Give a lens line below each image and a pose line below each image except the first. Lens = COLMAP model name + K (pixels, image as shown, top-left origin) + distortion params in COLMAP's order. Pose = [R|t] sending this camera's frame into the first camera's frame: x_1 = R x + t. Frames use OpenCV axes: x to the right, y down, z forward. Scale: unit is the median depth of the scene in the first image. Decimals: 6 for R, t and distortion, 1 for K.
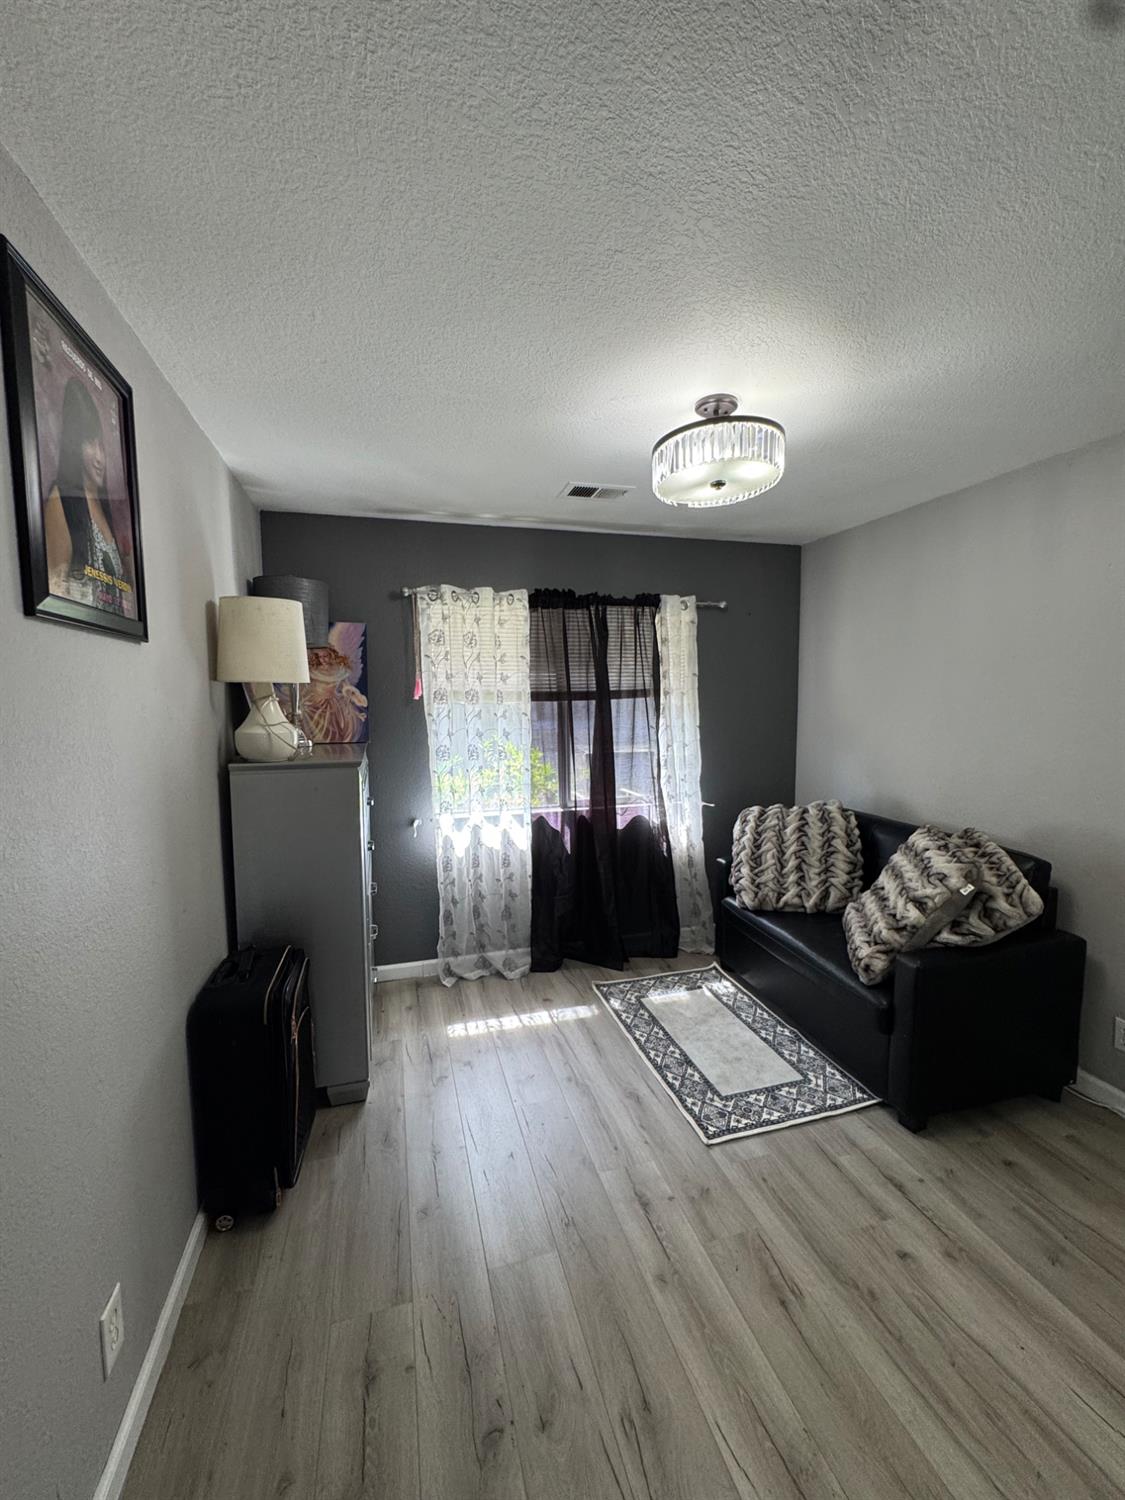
lens RADIAL K [[601.9, 0, 561.1], [0, 601.9, 742.4], [0, 0, 1]] dist [-0.001830, -0.000106]
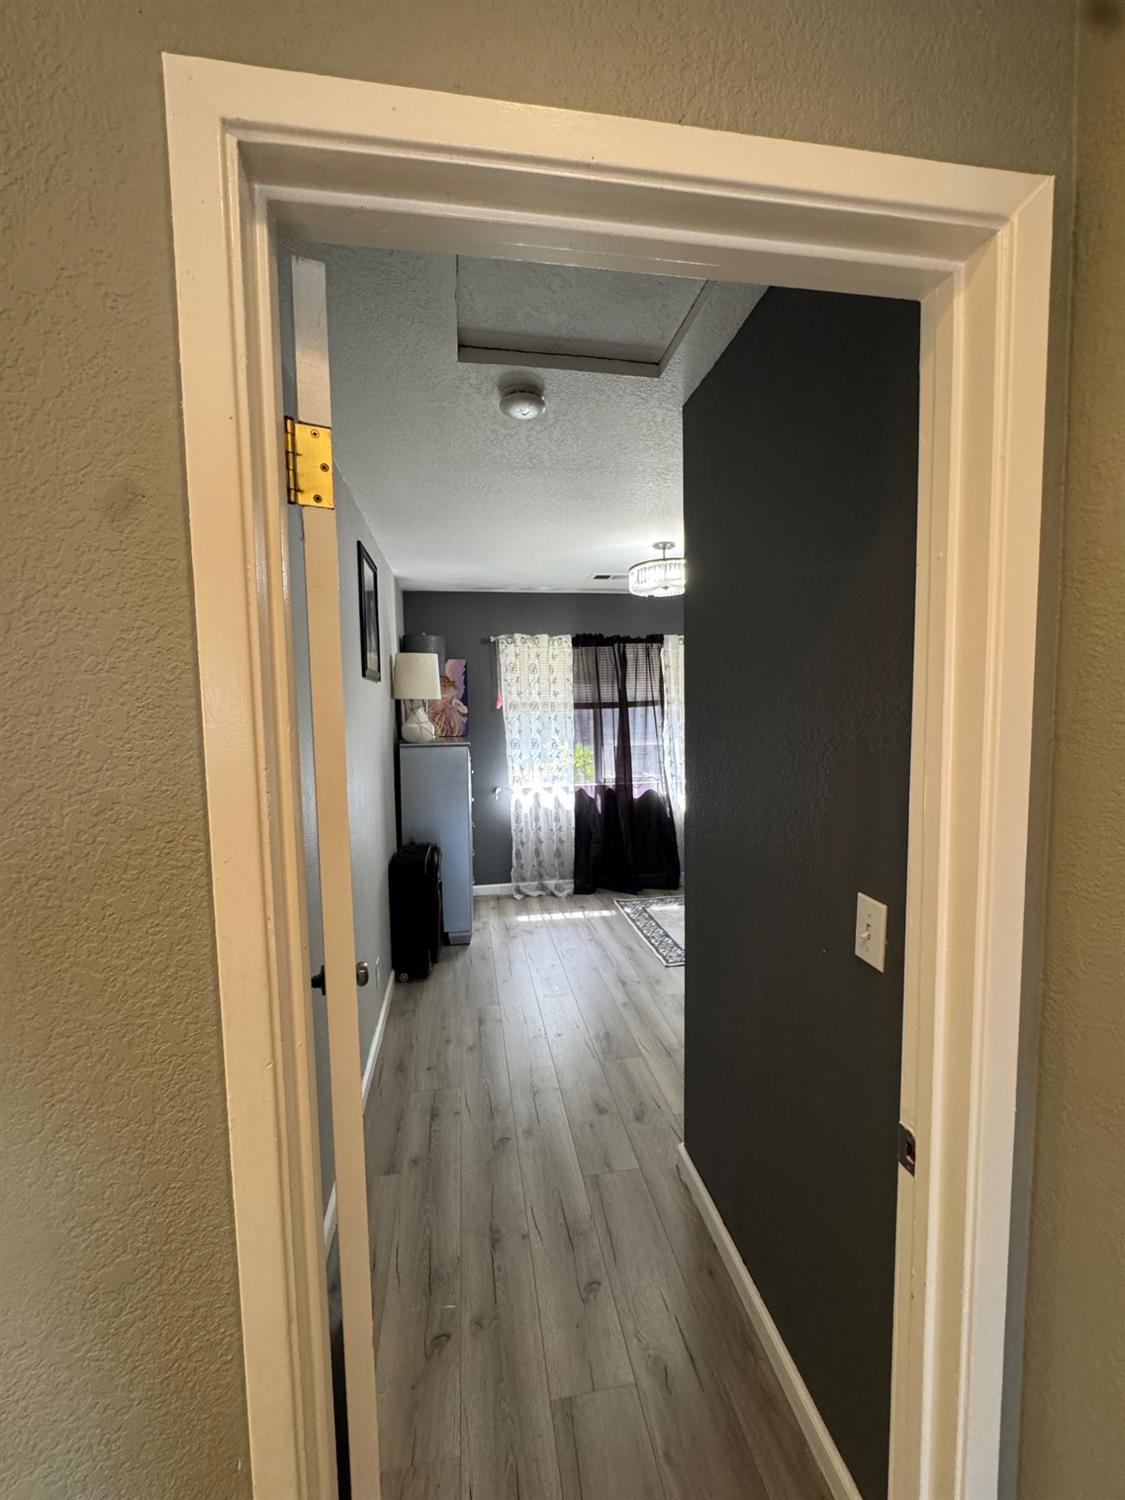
lens RADIAL K [[601.9, 0, 562.2], [0, 601.9, 751.9], [0, 0, 1]] dist [-0.001830, -0.000106]
pose [[0.993384, 0.002250, -0.114817, 0.096176], [-0.002440, 0.999996, -0.001514, 0.040648], [0.114814, 0.001784, 0.993385, -0.495977]]
